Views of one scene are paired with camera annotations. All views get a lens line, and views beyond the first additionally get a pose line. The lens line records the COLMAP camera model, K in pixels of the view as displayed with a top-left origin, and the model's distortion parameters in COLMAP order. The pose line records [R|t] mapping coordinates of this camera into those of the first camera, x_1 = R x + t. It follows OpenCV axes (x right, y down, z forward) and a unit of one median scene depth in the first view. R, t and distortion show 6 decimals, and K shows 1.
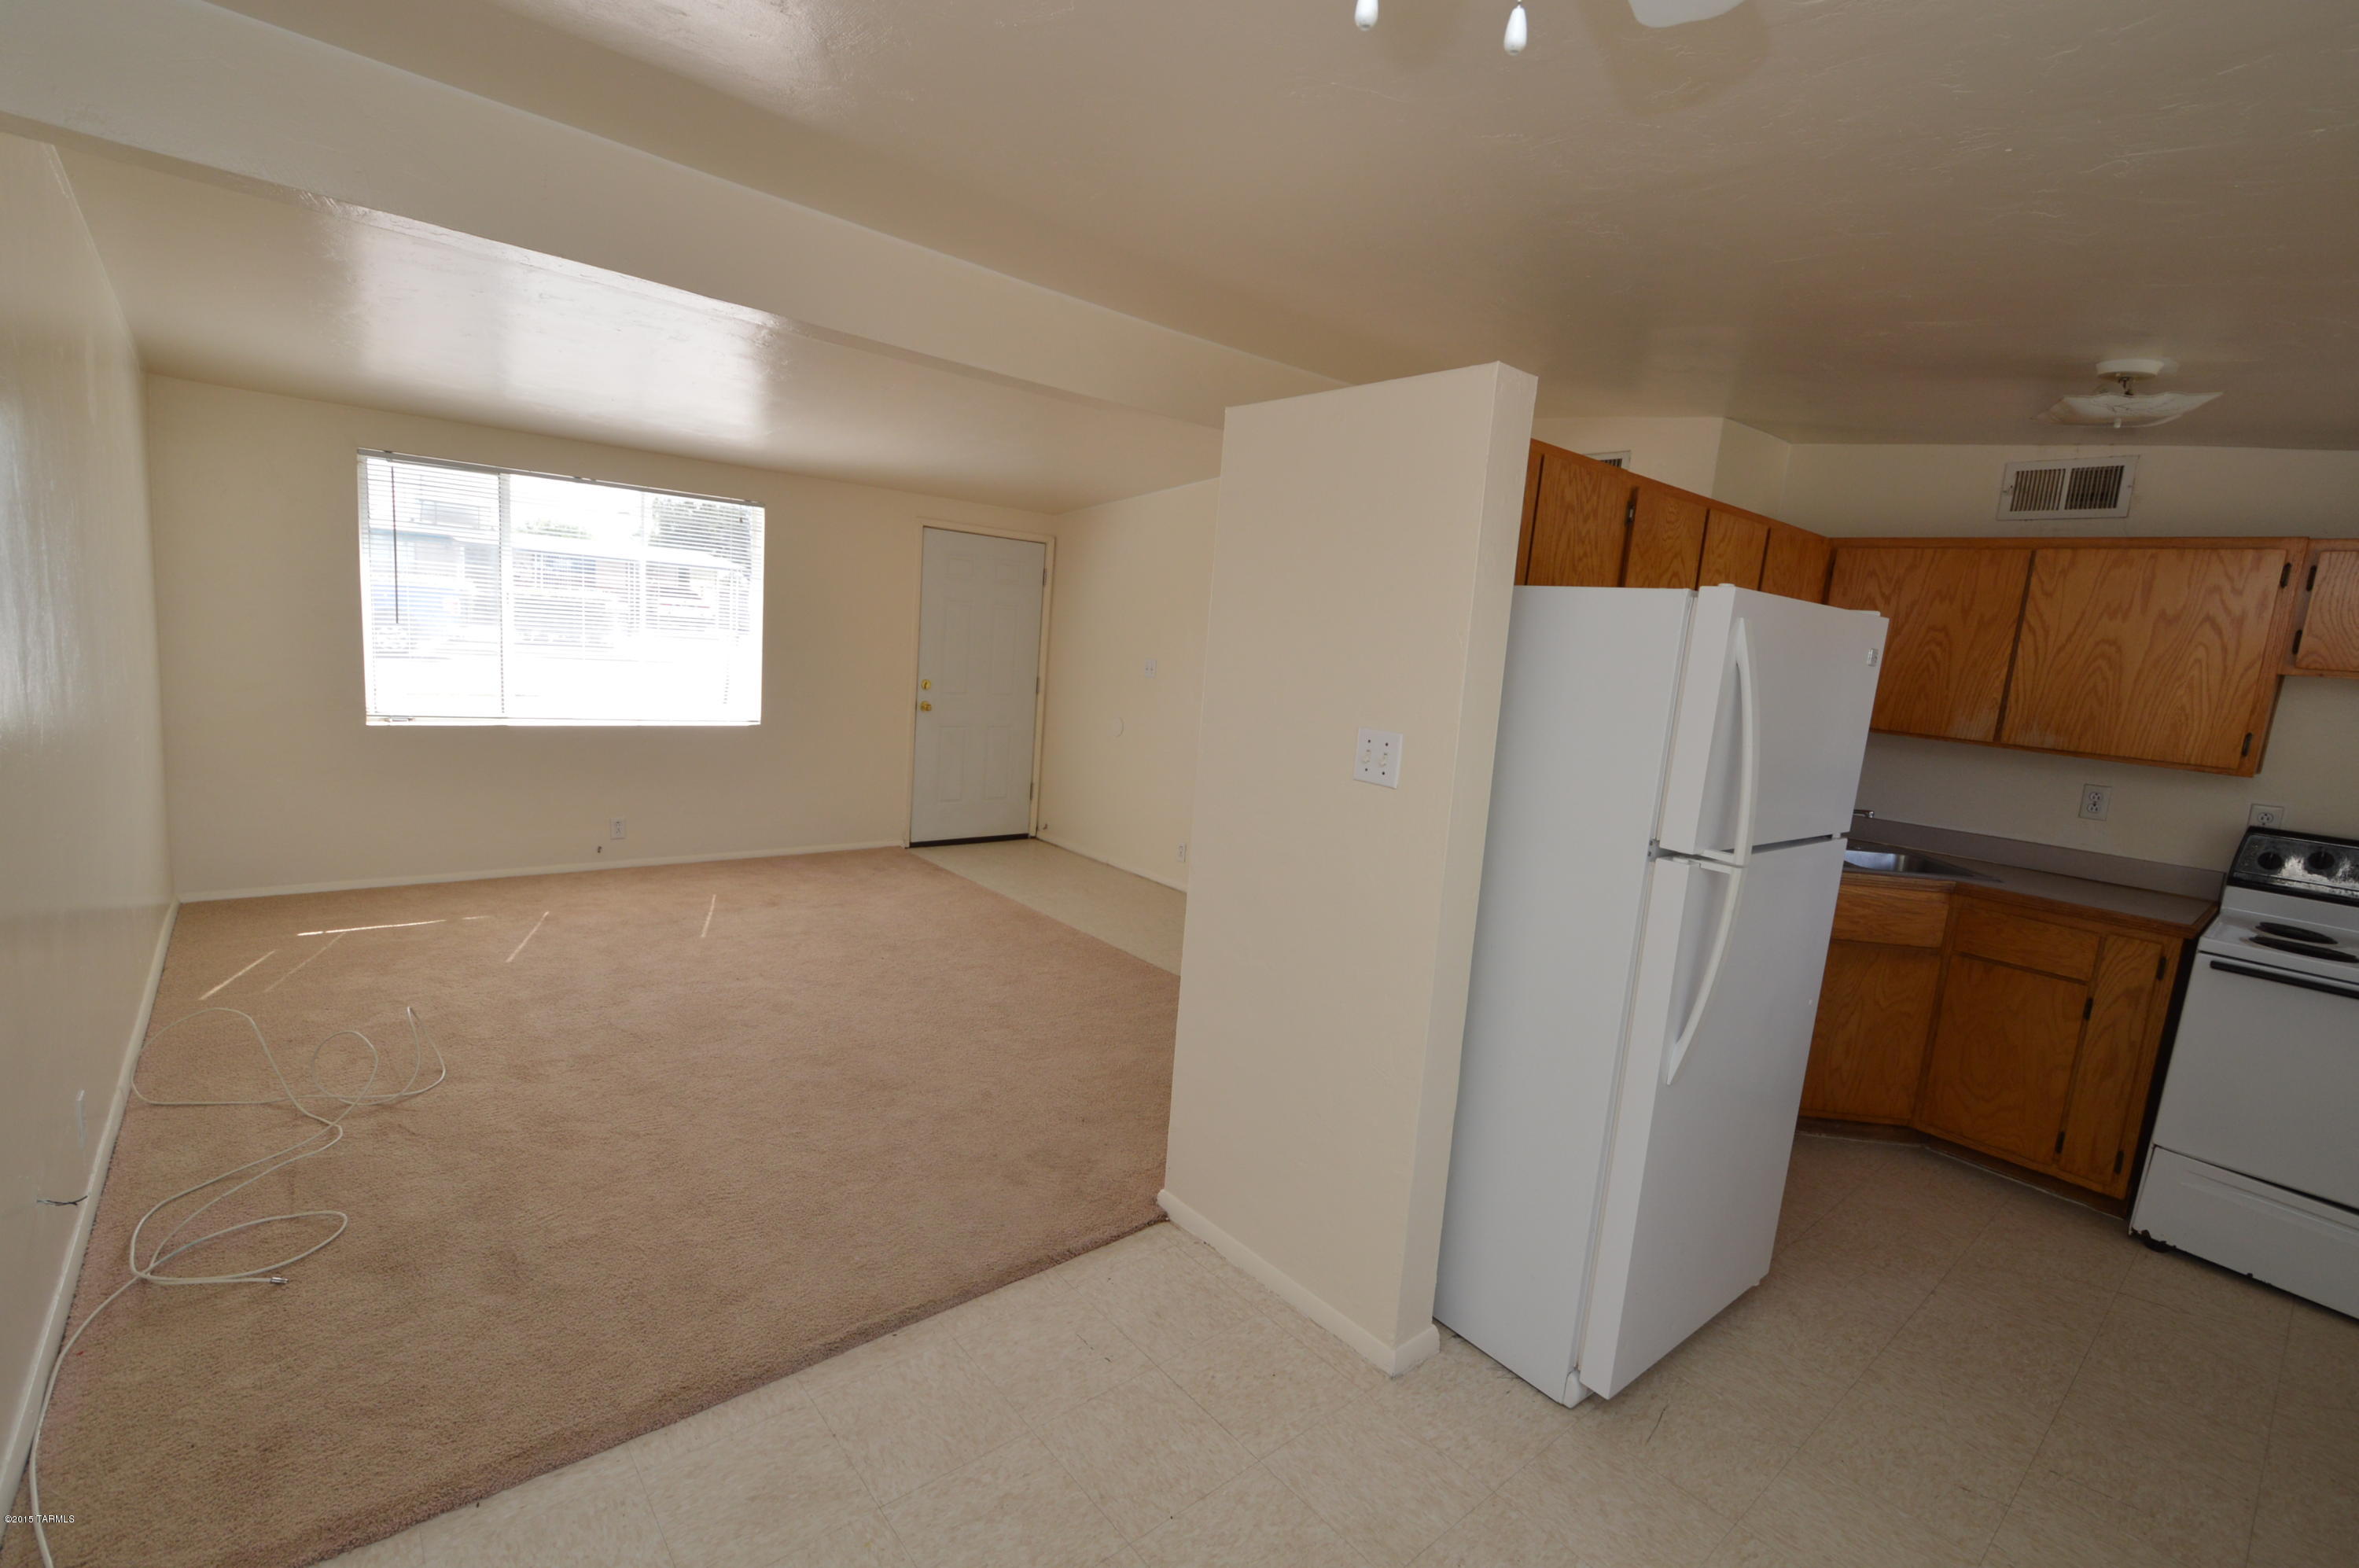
lens RADIAL K [[1038.5, 0, 1178.0], [0, 1038.5, 779.9], [0, 0, 1]] dist [-0.003145, -0.003893]
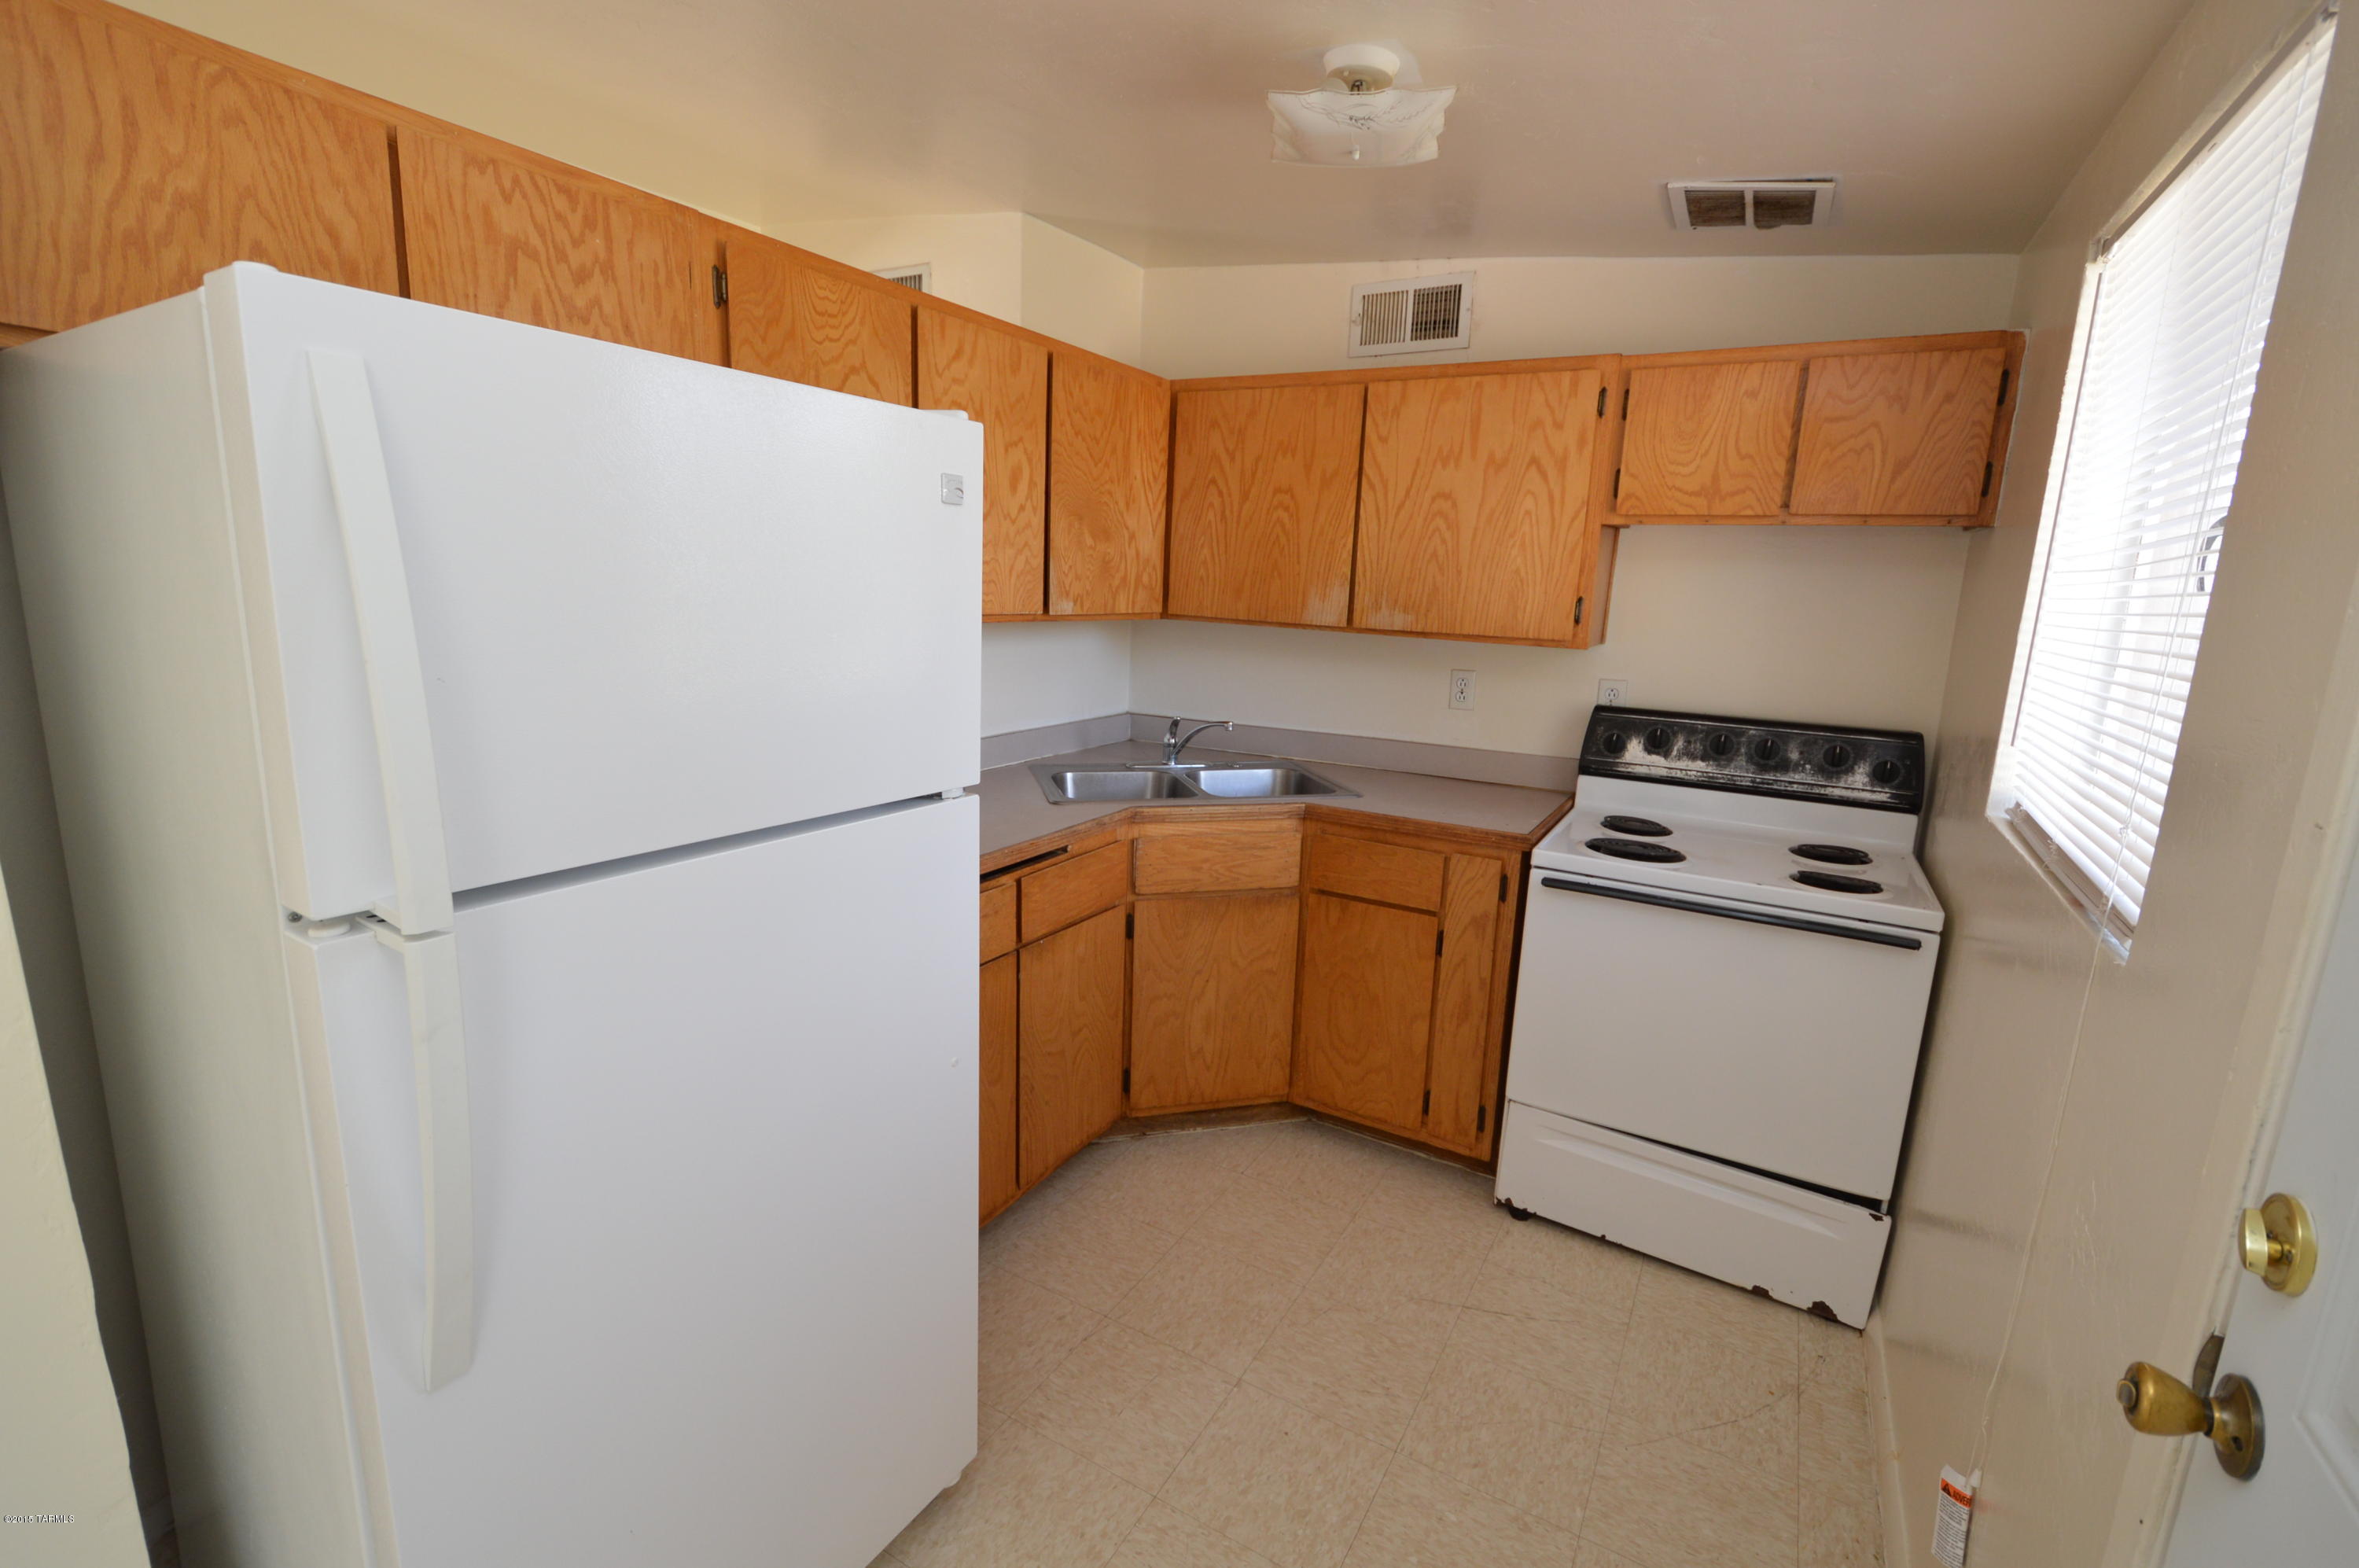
lens RADIAL K [[1038.5, 0, 1173.7], [0, 1038.5, 780.9], [0, 0, 1]] dist [-0.003145, -0.003893]
pose [[0.940763, -0.106540, 0.321892, 0.423279], [0.084359, 0.993045, 0.082131, 0.006022], [-0.328404, -0.050112, 0.943207, 0.291499]]
